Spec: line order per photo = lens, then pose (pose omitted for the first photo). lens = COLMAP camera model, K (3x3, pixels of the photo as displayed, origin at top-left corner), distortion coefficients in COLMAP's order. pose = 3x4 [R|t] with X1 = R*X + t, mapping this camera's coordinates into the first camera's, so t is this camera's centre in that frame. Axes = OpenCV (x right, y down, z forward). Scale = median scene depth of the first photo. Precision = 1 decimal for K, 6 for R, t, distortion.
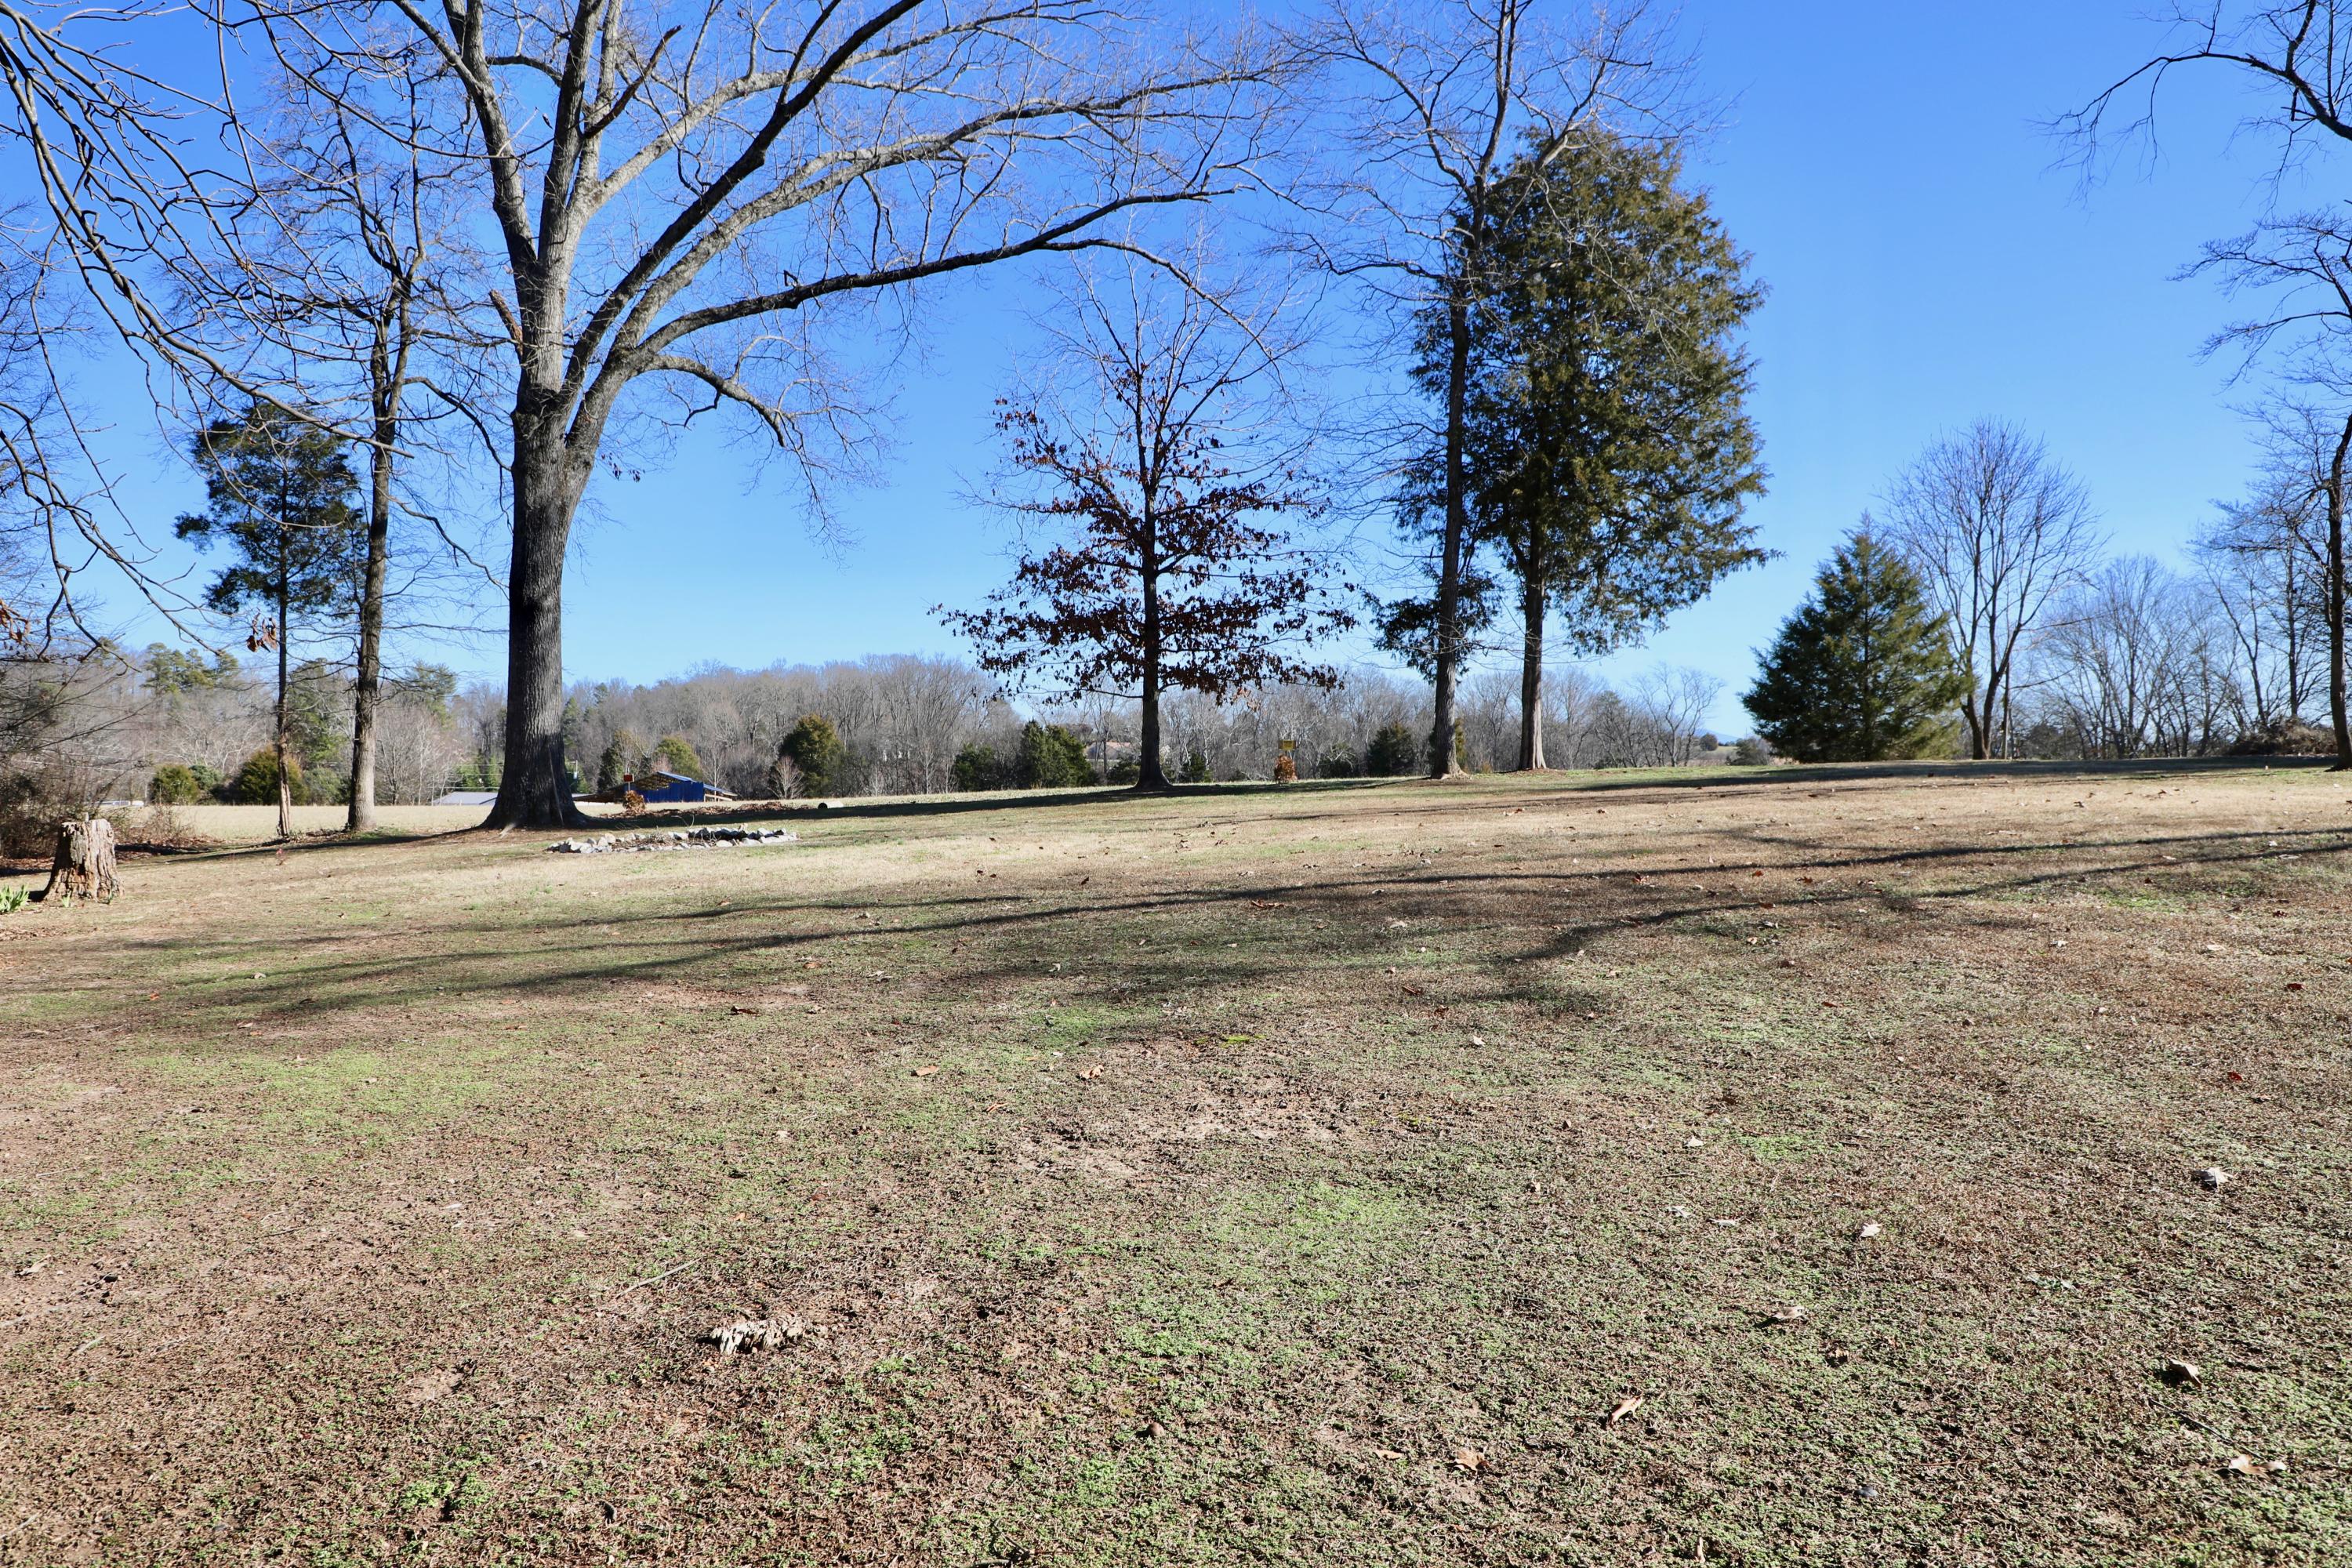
lens RADIAL K [[1631.8, 0, 1176.0], [0, 1631.8, 784.0], [0, 0, 1]] dist [-0.055505, -0.000787]
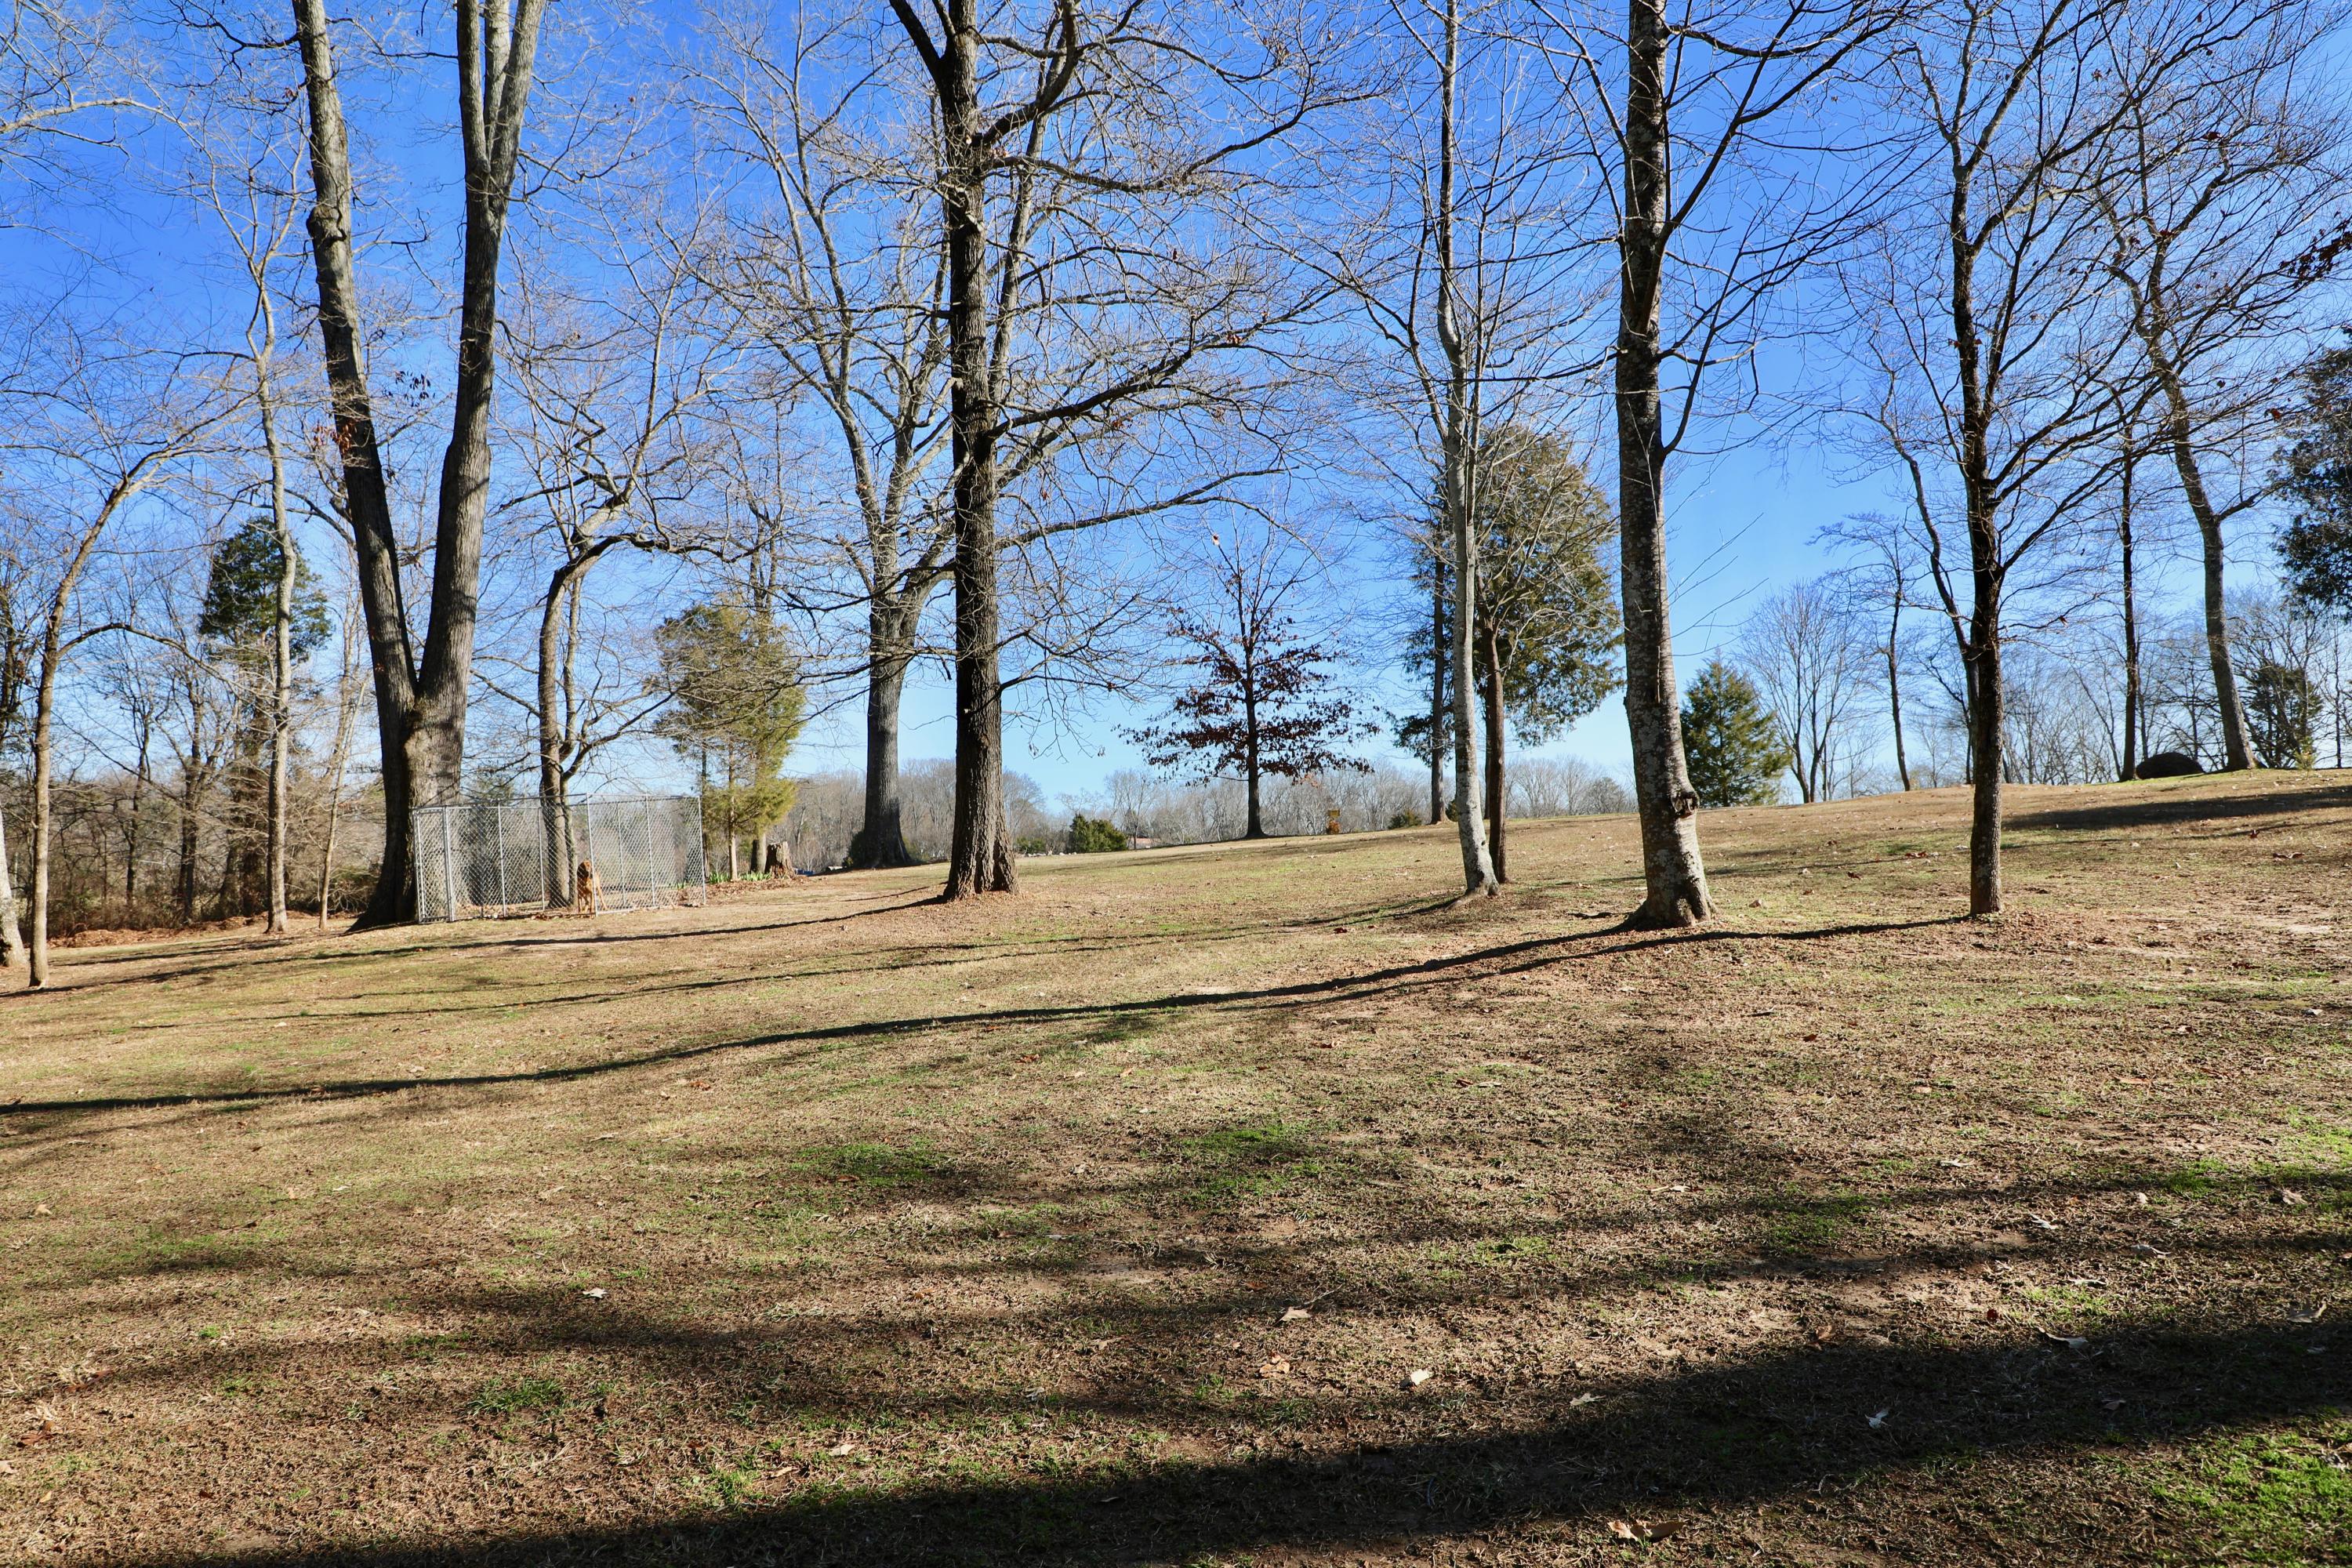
lens RADIAL K [[1641.7, 0, 1176.0], [0, 1641.7, 784.0], [0, 0, 1]] dist [-0.078691, 0.049726]
pose [[0.999717, -0.023162, -0.005497, -0.082809], [0.022784, 0.997881, -0.060954, 0.046638], [0.006897, 0.060811, 0.998125, -0.600539]]
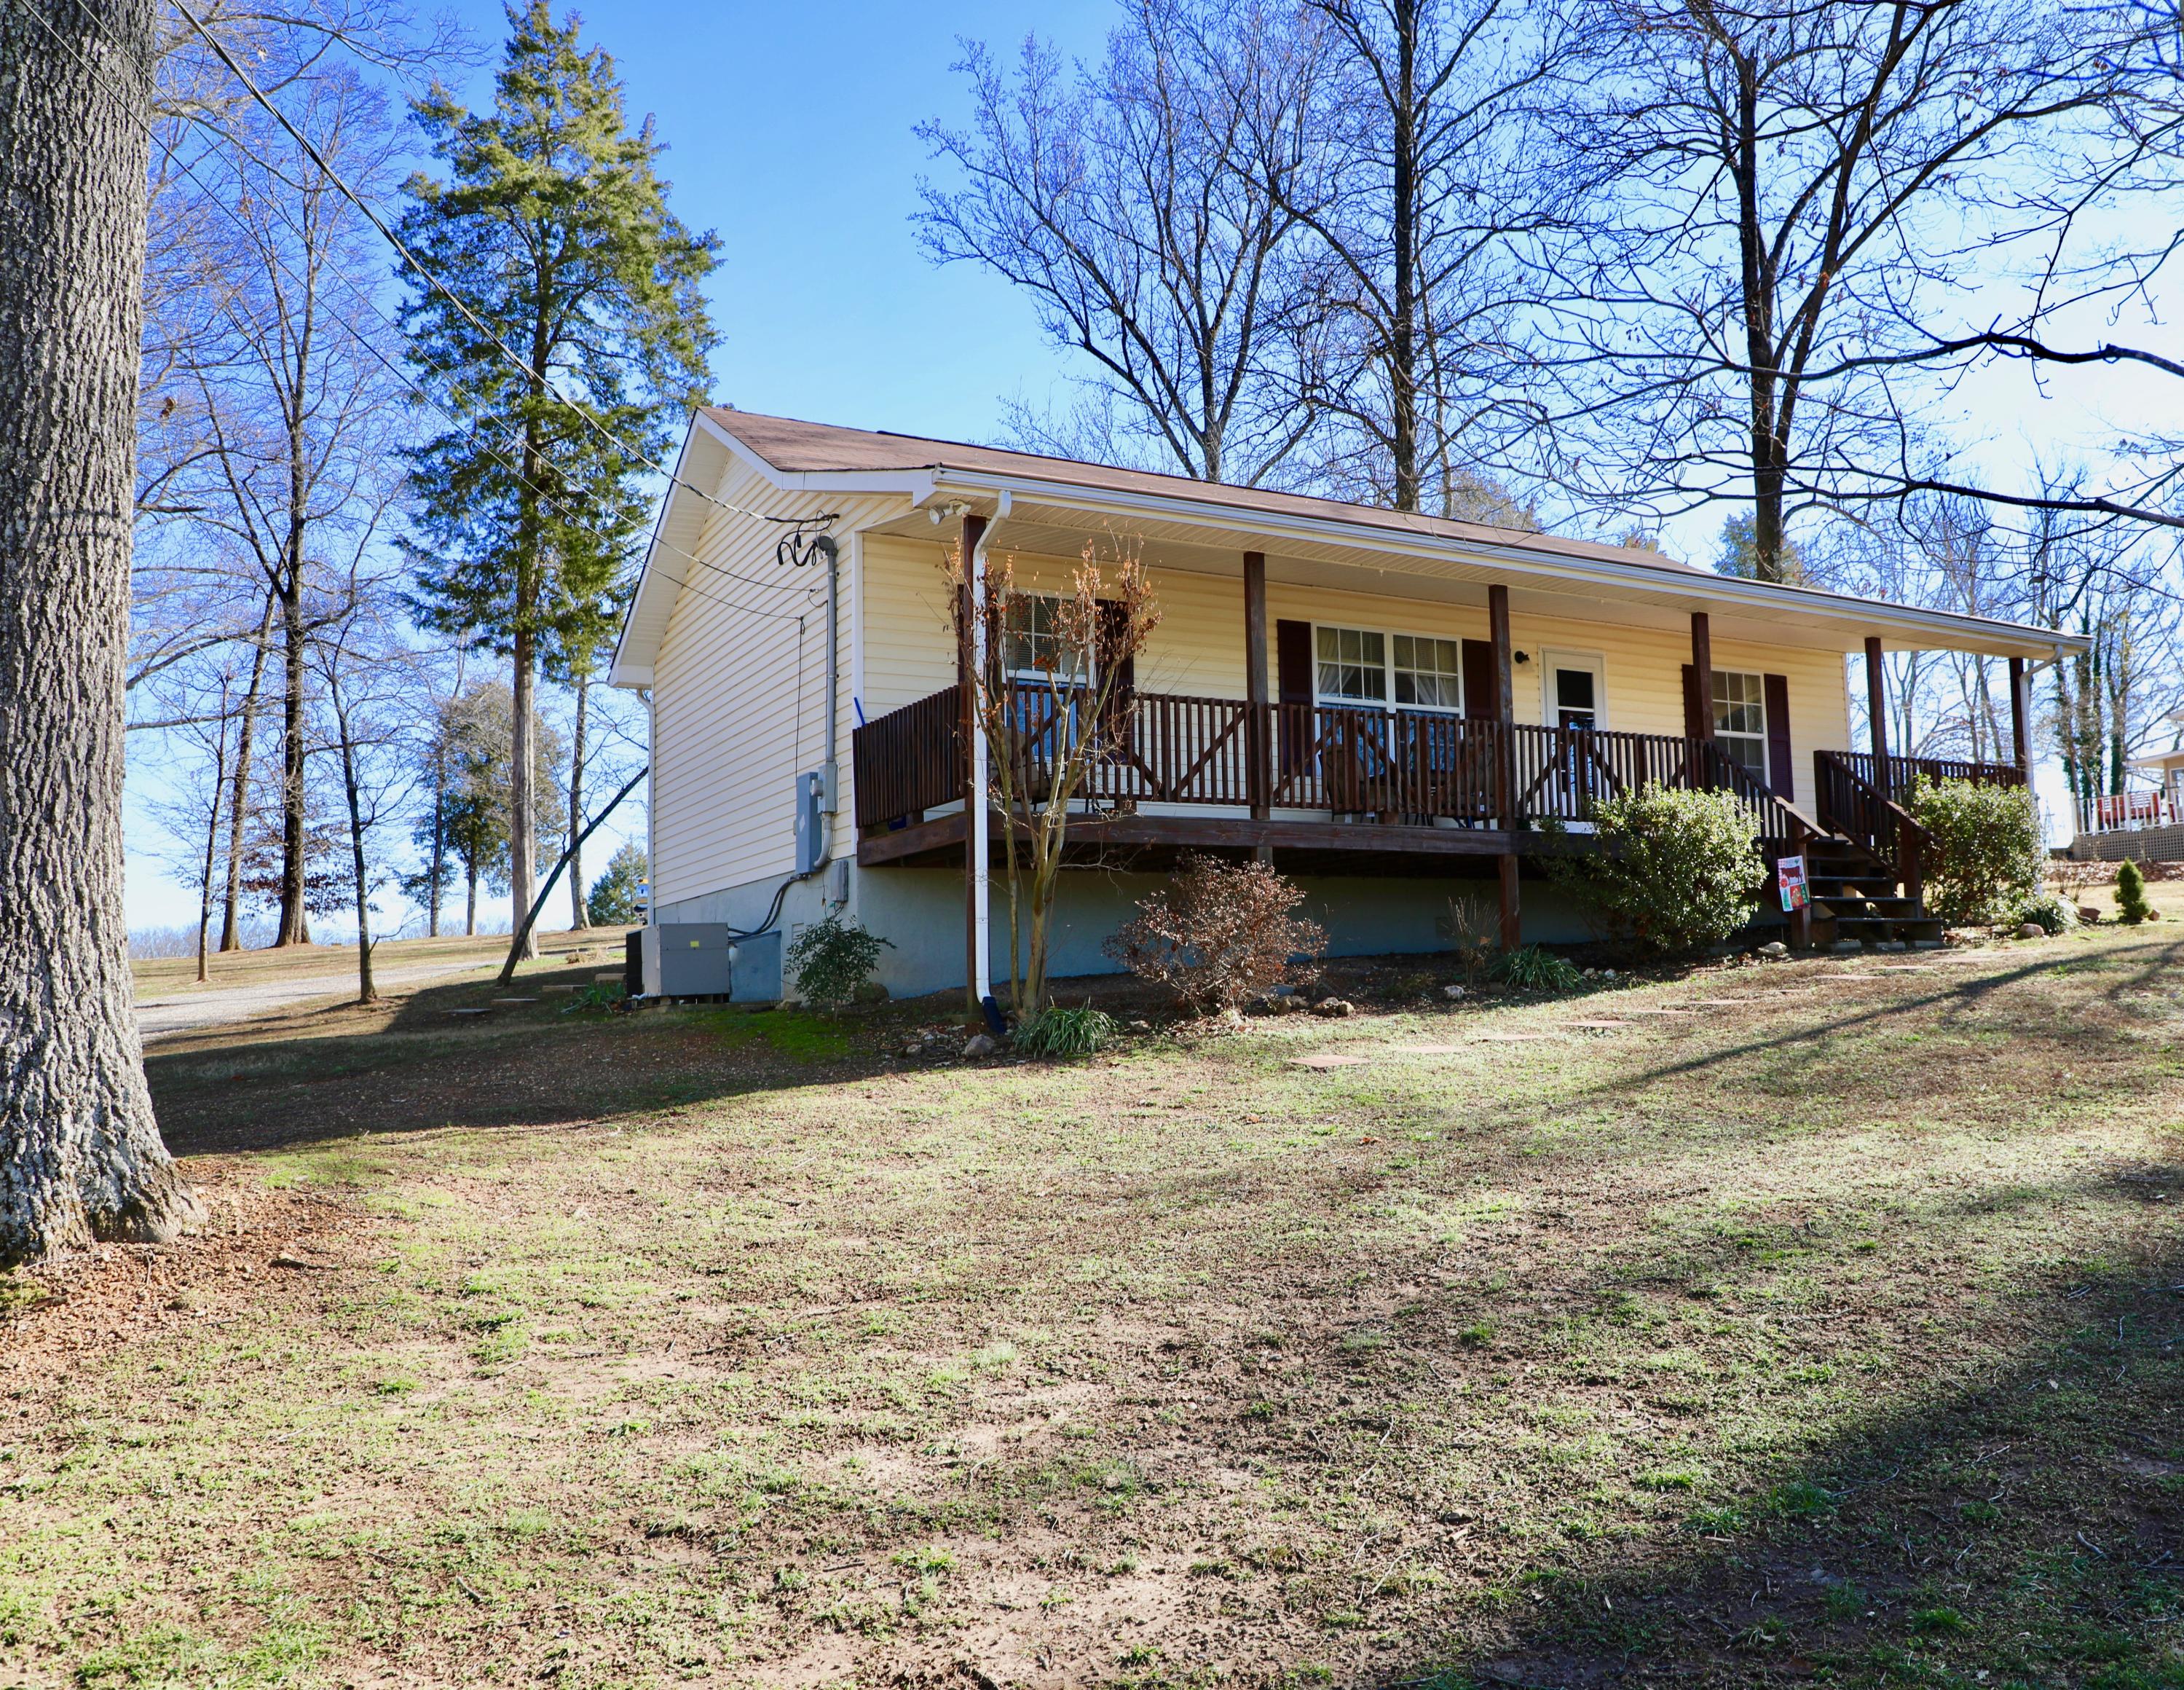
lens RADIAL K [[1780.7, 0, 1231.4], [0, 1780.7, 849.5], [0, 0, 1]] dist [-0.041522, 0.000597]
pose [[0.807484, 0.015994, 0.589673, -0.397667], [0.050052, 0.994170, -0.095506, 0.149448], [-0.587763, 0.106634, 0.801975, -1.686288]]
